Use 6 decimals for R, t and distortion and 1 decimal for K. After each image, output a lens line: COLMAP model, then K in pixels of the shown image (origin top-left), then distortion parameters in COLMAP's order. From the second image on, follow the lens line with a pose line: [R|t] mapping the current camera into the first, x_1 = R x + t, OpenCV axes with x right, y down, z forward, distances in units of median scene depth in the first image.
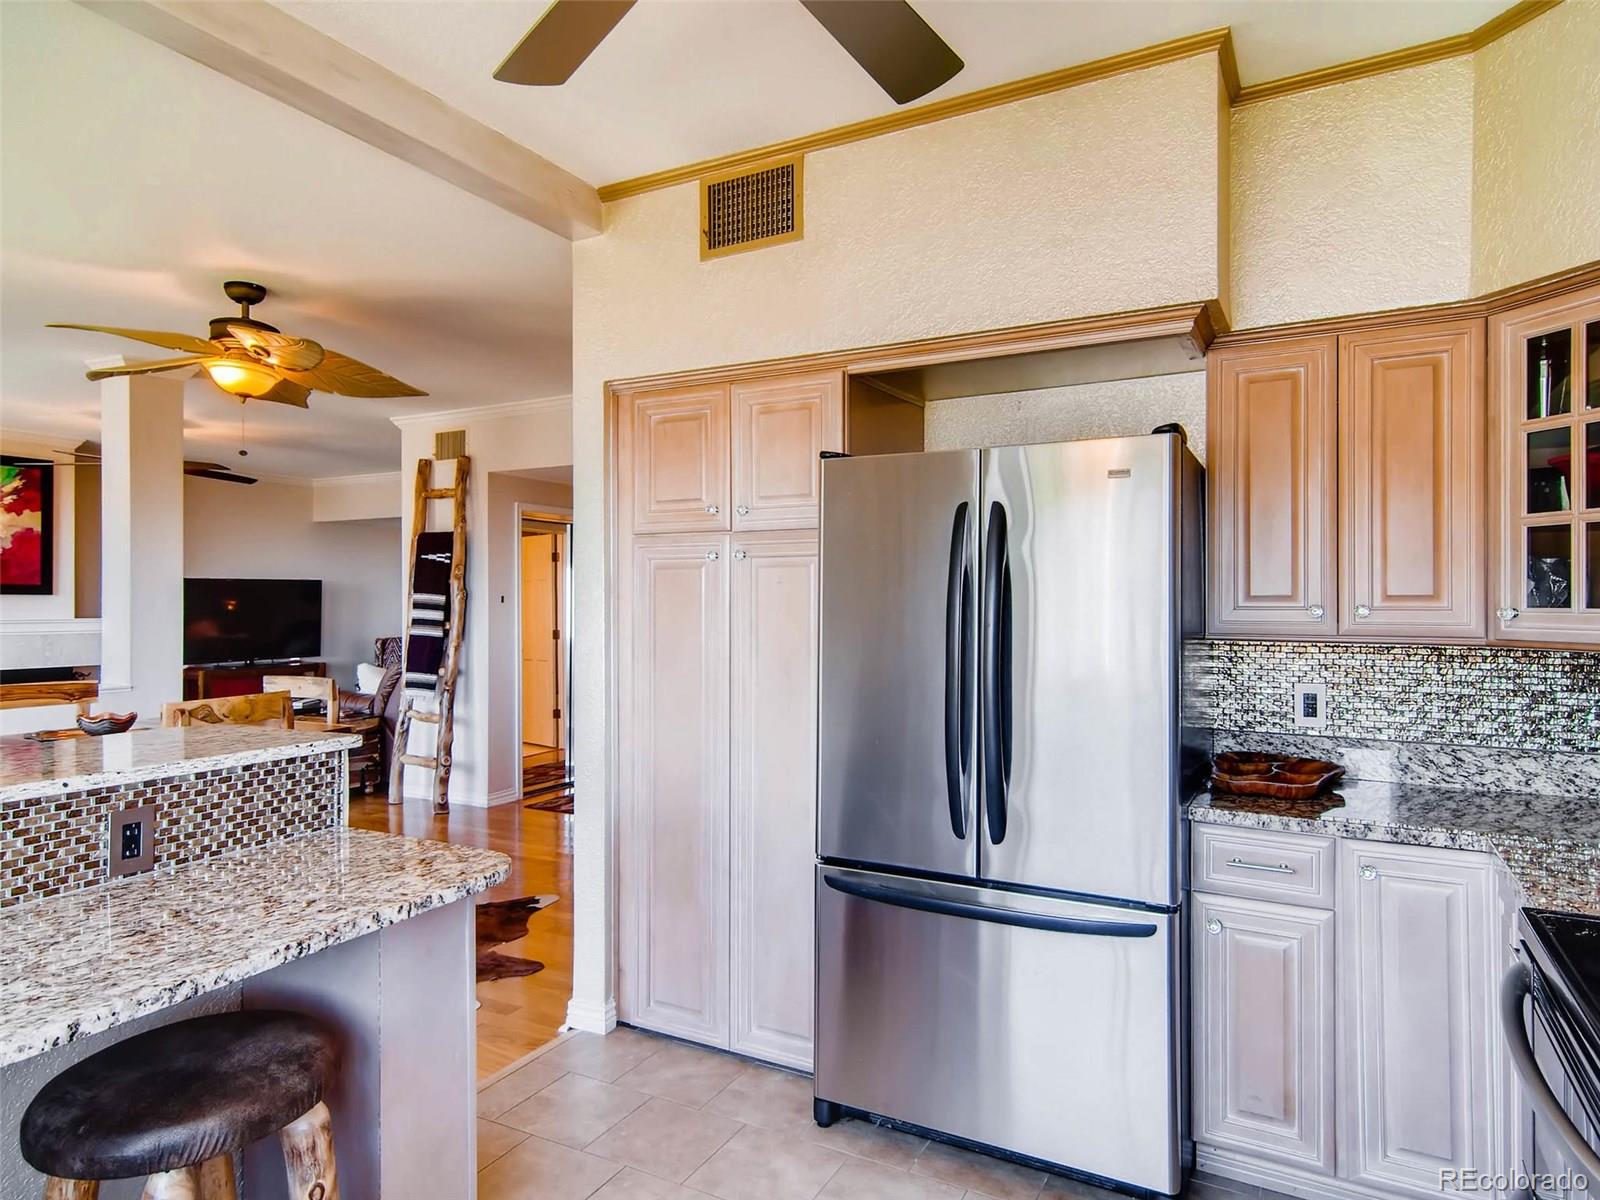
lens RADIAL K [[962.3, 0, 808.4], [0, 962.3, 594.3], [0, 0, 1]] dist [0.025493, -0.015299]
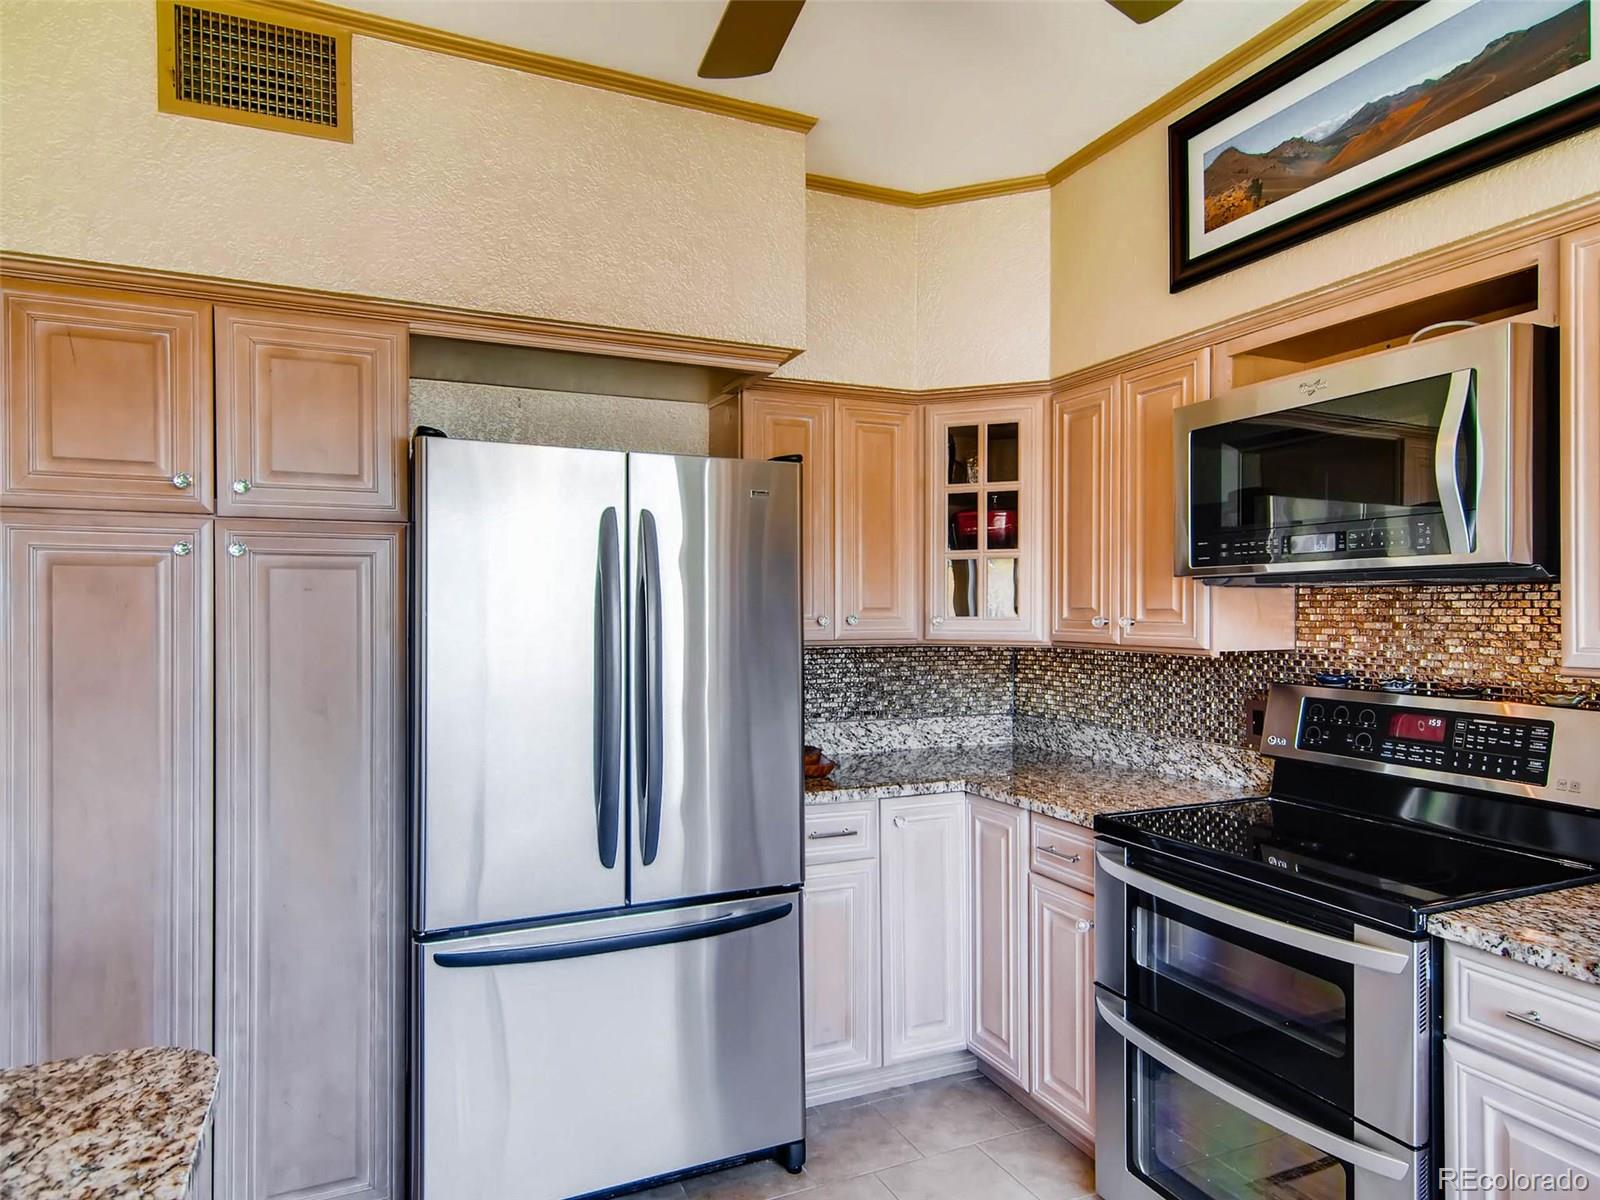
lens RADIAL K [[962.3, 0, 799.3], [0, 962.3, 611.3], [0, 0, 1]] dist [0.025493, -0.015299]
pose [[0.617515, -0.002518, 0.786555, -0.432363], [-0.005628, 0.999955, 0.007619, -0.003337], [-0.786539, -0.009131, 0.617473, 0.262336]]
